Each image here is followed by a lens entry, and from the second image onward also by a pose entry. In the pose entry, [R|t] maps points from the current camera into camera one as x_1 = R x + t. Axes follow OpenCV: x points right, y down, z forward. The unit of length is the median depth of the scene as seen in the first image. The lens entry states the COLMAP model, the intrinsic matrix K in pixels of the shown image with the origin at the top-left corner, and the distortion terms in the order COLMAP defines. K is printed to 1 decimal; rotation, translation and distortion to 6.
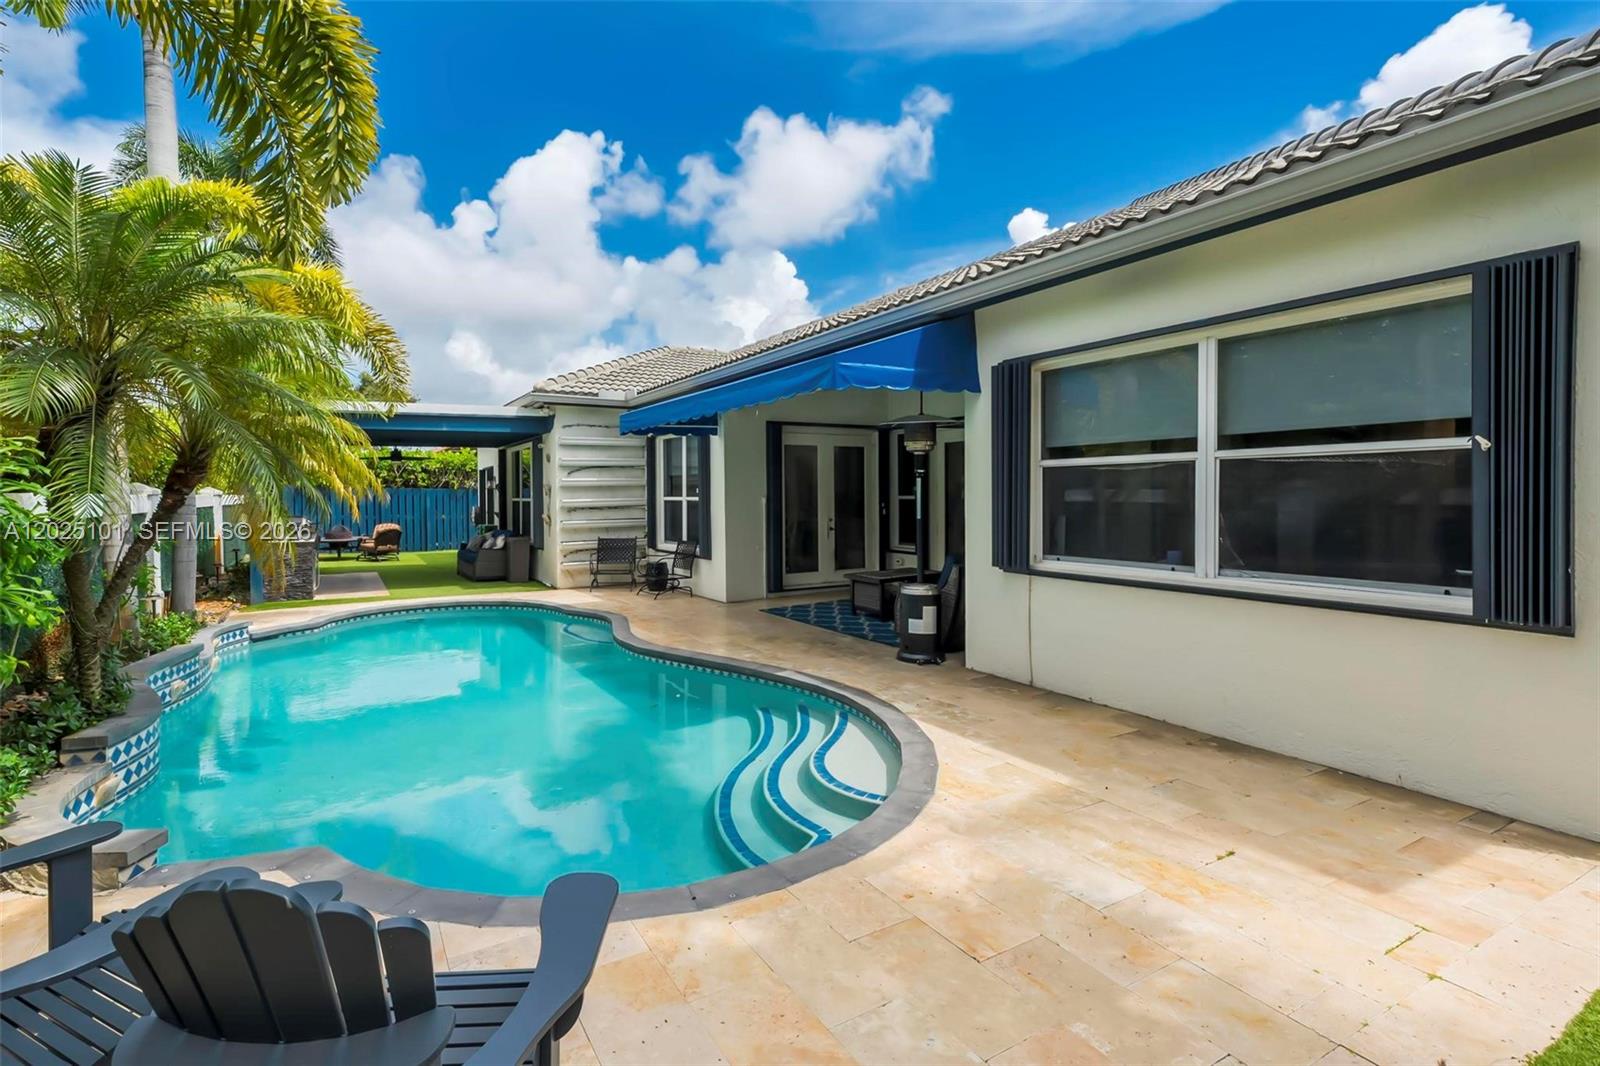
lens RADIAL K [[728.9, 0, 777.2], [0, 728.9, 500.8], [0, 0, 1]] dist [0.019088, 0.001165]
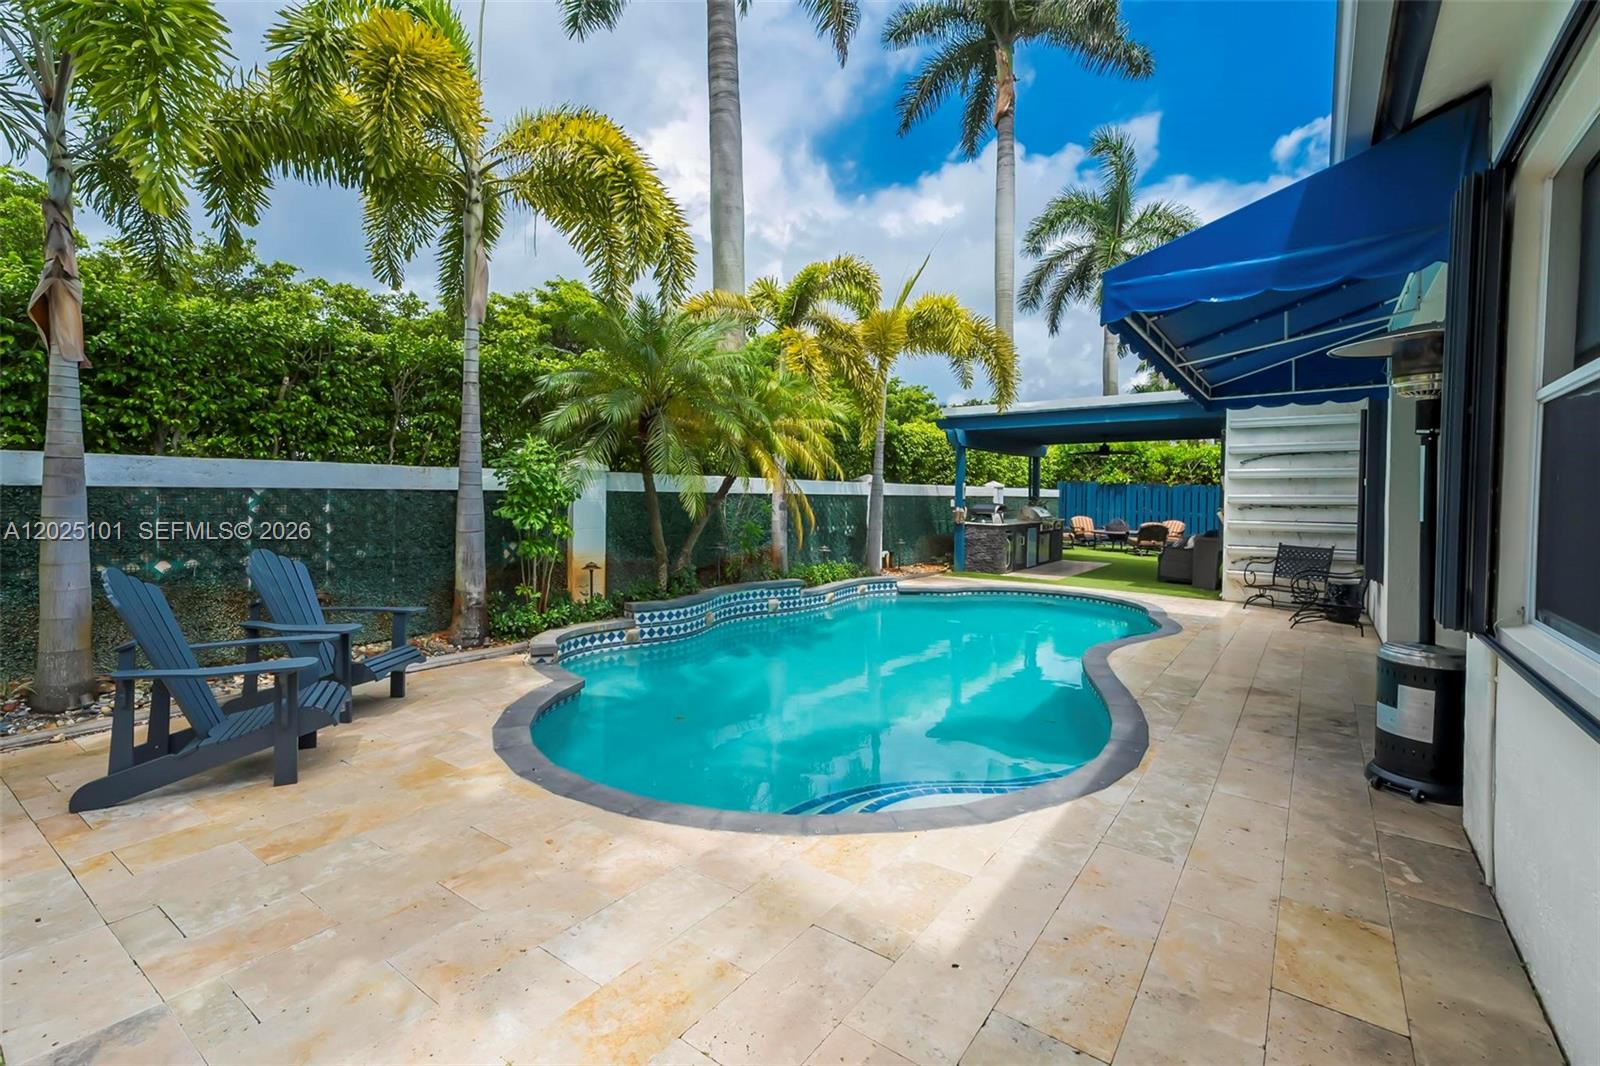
lens RADIAL K [[728.9, 0, 800.1], [0, 728.9, 520.2], [0, 0, 1]] dist [0.019088, 0.001165]
pose [[0.399267, 0.045934, -0.915684, 0.775755], [-0.025679, 0.998913, 0.038912, 0.020064], [0.916475, 0.007978, 0.400012, 0.560073]]
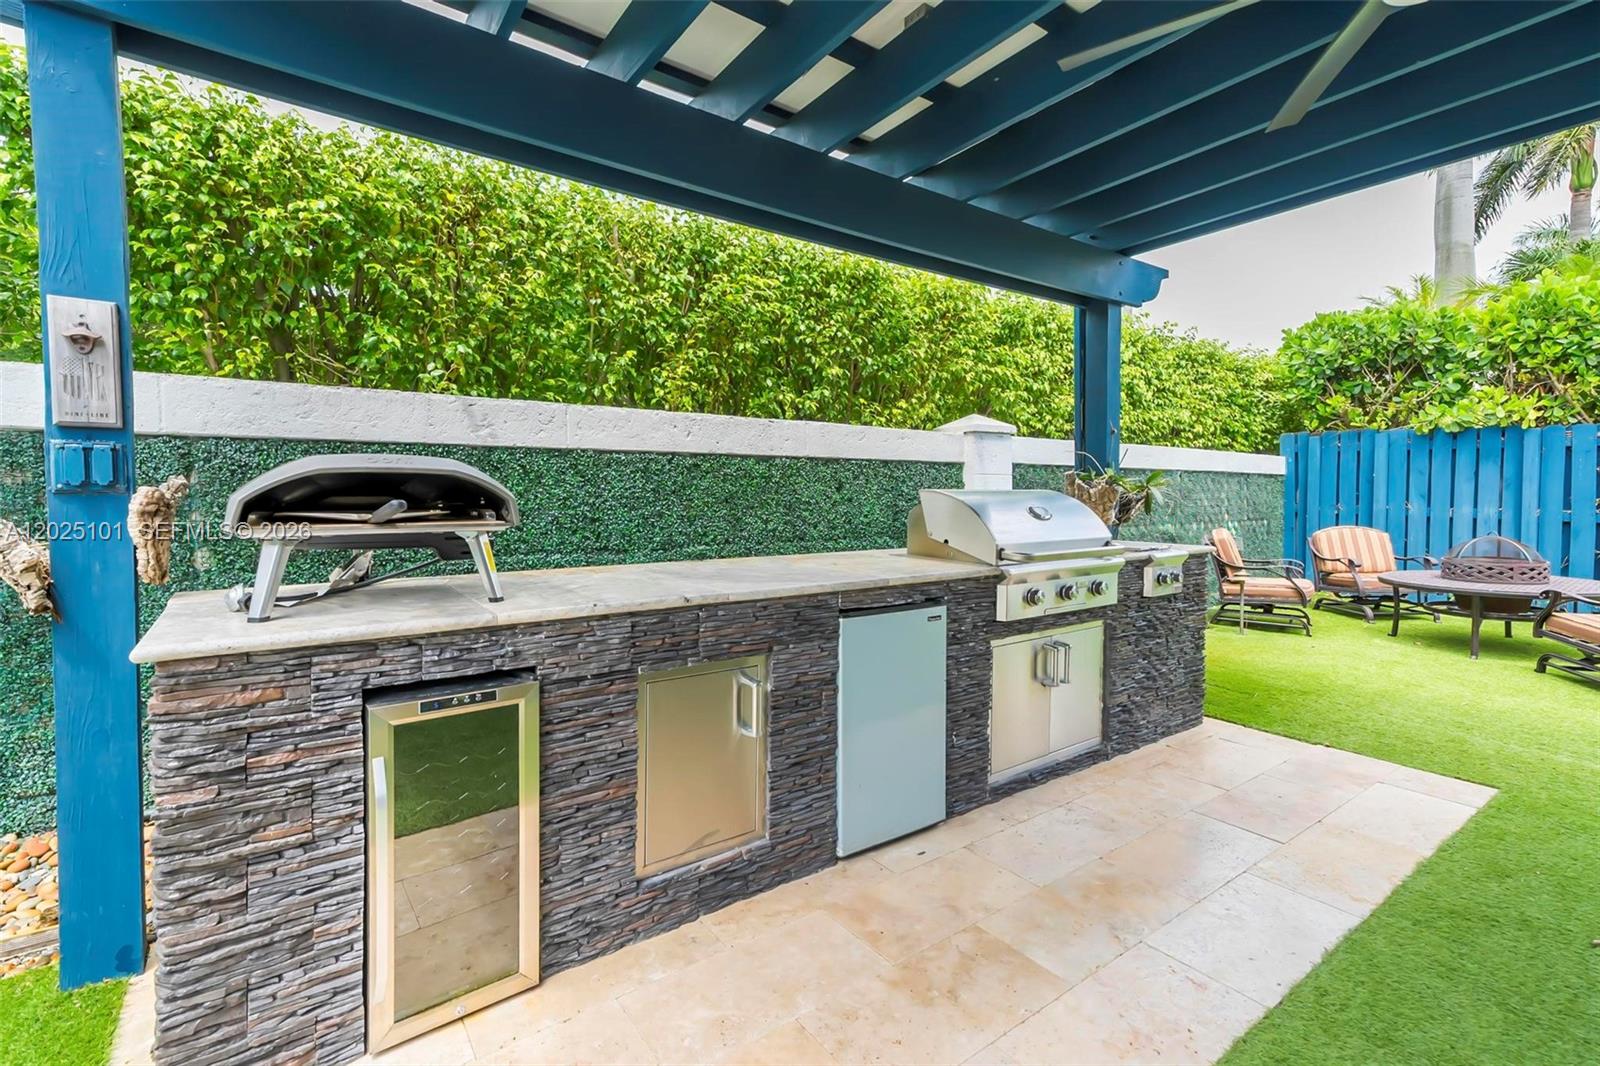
lens RADIAL K [[728.9, 0, 802.0], [0, 728.9, 516.8], [0, 0, 1]] dist [0.019088, 0.001165]
pose [[0.085749, 0.040288, -0.995502, -1.228946], [-0.011250, 0.999158, 0.039467, 0.057757], [0.996253, 0.007815, 0.086130, 2.680164]]
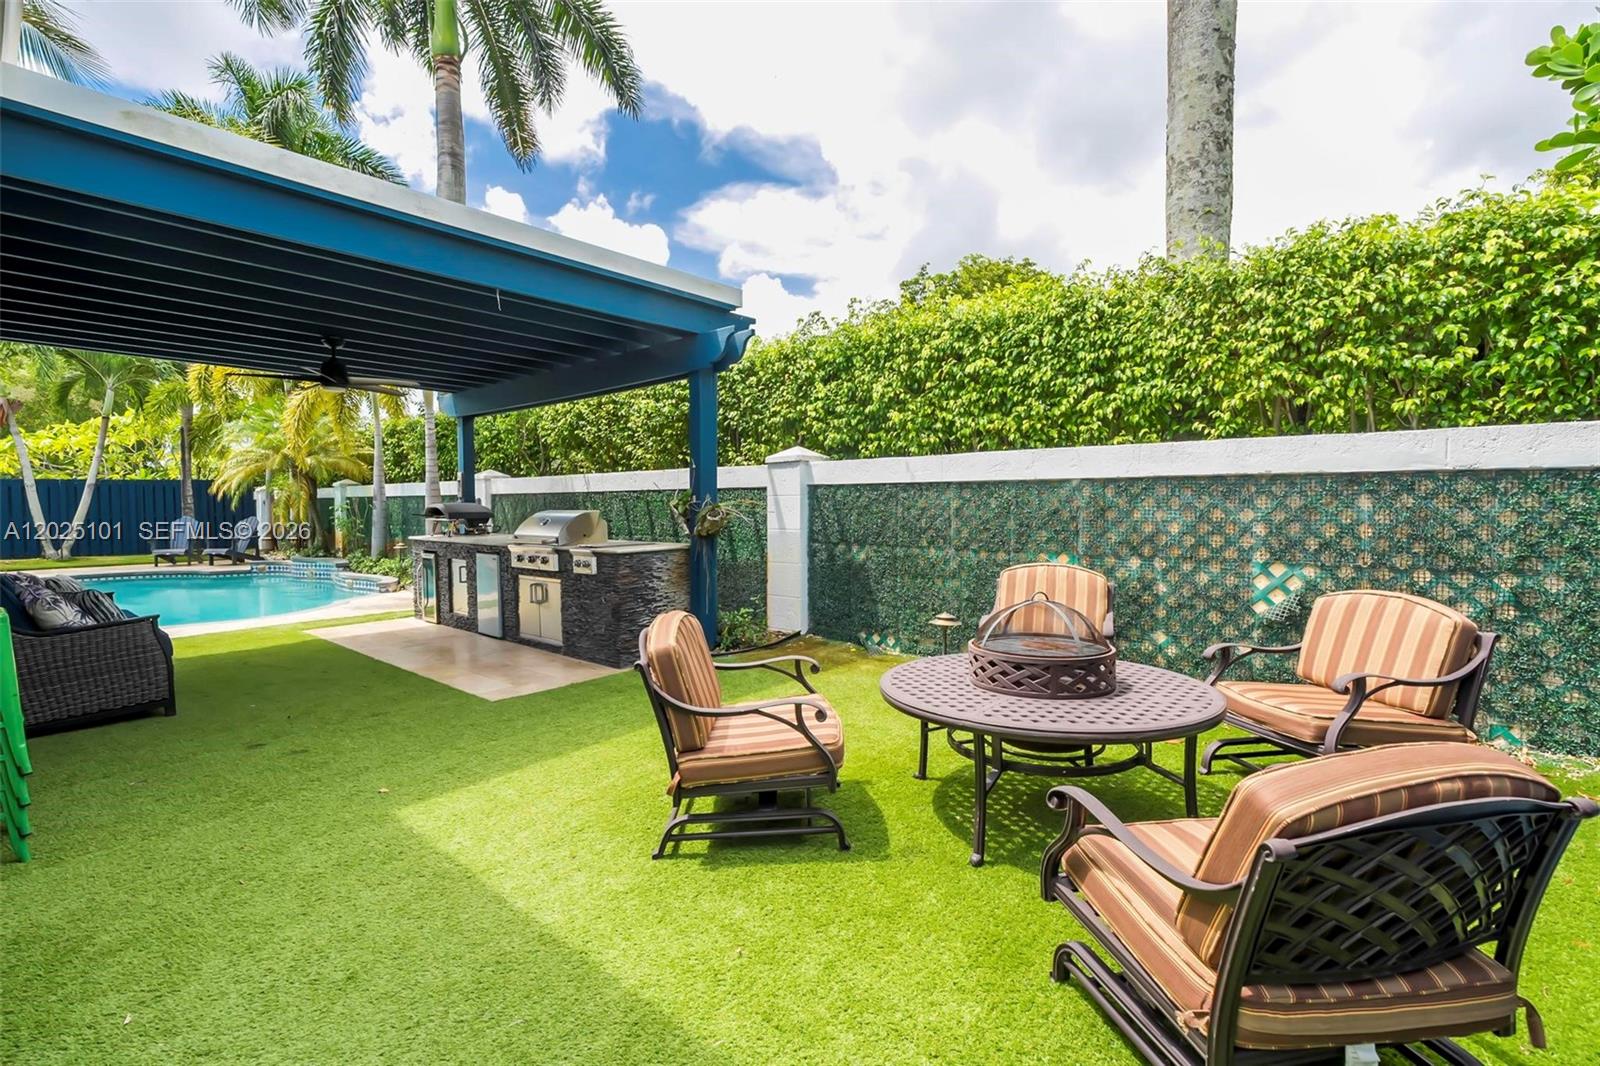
lens RADIAL K [[728.9, 0, 793.8], [0, 728.9, 525.8], [0, 0, 1]] dist [0.019088, 0.001165]
pose [[-0.957050, 0.022722, -0.289032, -1.927315], [0.009975, 0.998914, 0.045501, 0.028227], [0.289752, 0.040664, -0.956237, 4.413902]]
